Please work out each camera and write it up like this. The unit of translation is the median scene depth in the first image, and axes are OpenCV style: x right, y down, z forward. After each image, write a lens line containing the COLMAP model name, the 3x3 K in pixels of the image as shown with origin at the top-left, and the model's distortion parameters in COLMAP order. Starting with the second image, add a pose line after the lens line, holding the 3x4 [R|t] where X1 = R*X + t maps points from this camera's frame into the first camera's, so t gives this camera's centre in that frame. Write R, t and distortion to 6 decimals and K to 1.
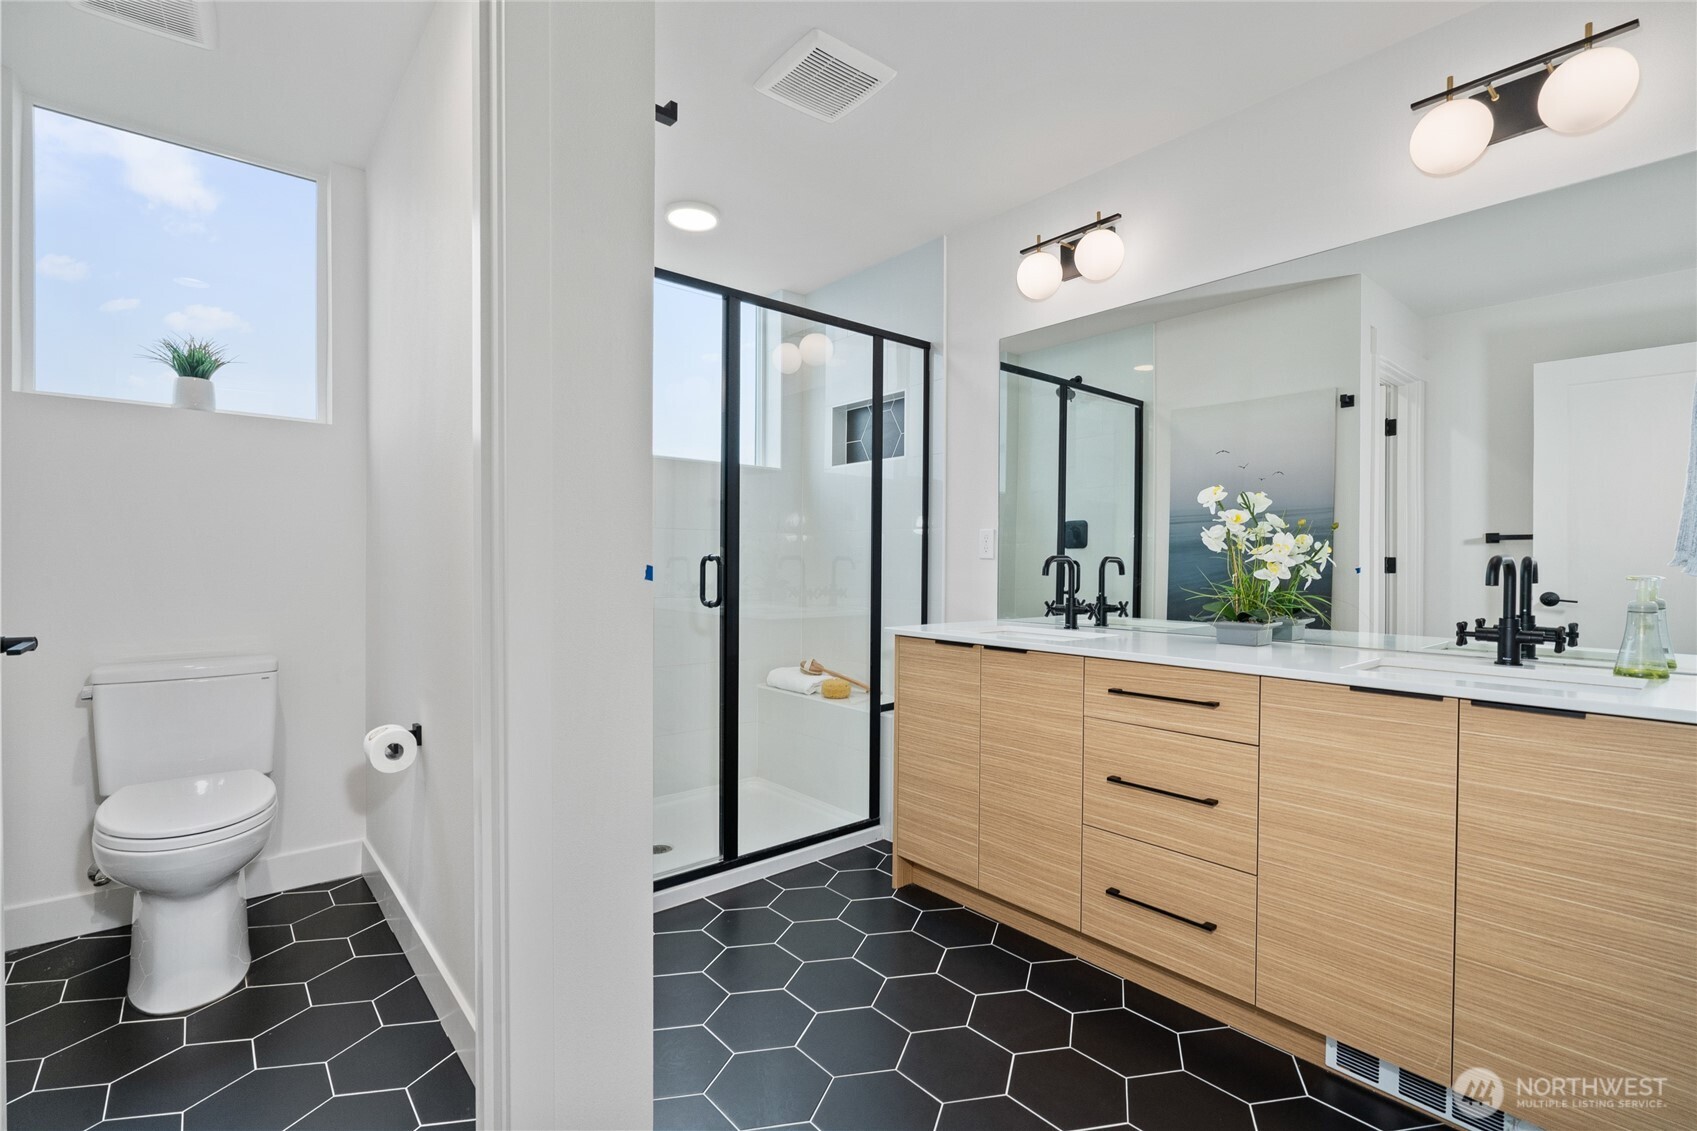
lens RADIAL K [[788.3, 0, 838.0], [0, 788.3, 571.9], [0, 0, 1]] dist [-0.007886, 0.001750]
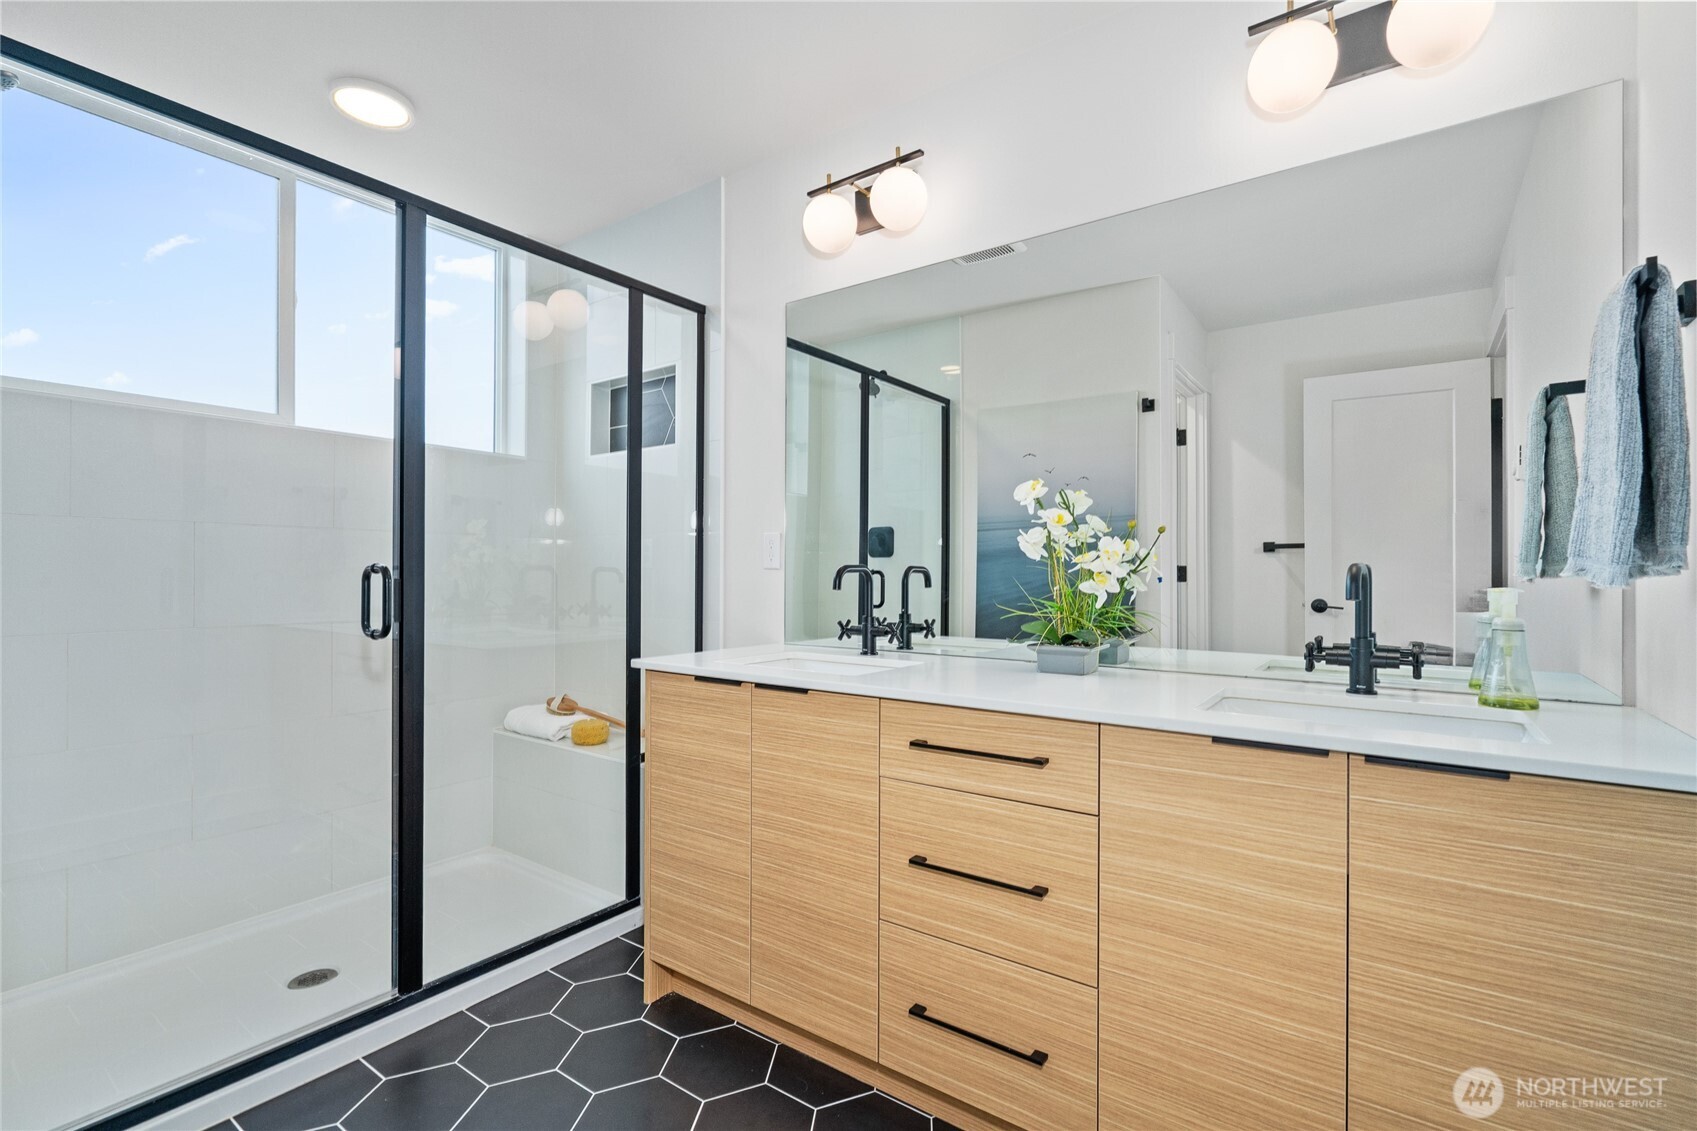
lens RADIAL K [[788.3, 0, 852.2], [0, 788.3, 578.3], [0, 0, 1]] dist [-0.007886, 0.001750]
pose [[0.969763, -0.005621, 0.243983, 0.087899], [0.006602, 0.999973, -0.003206, -0.004538], [-0.243959, 0.004720, 0.969774, 0.231929]]
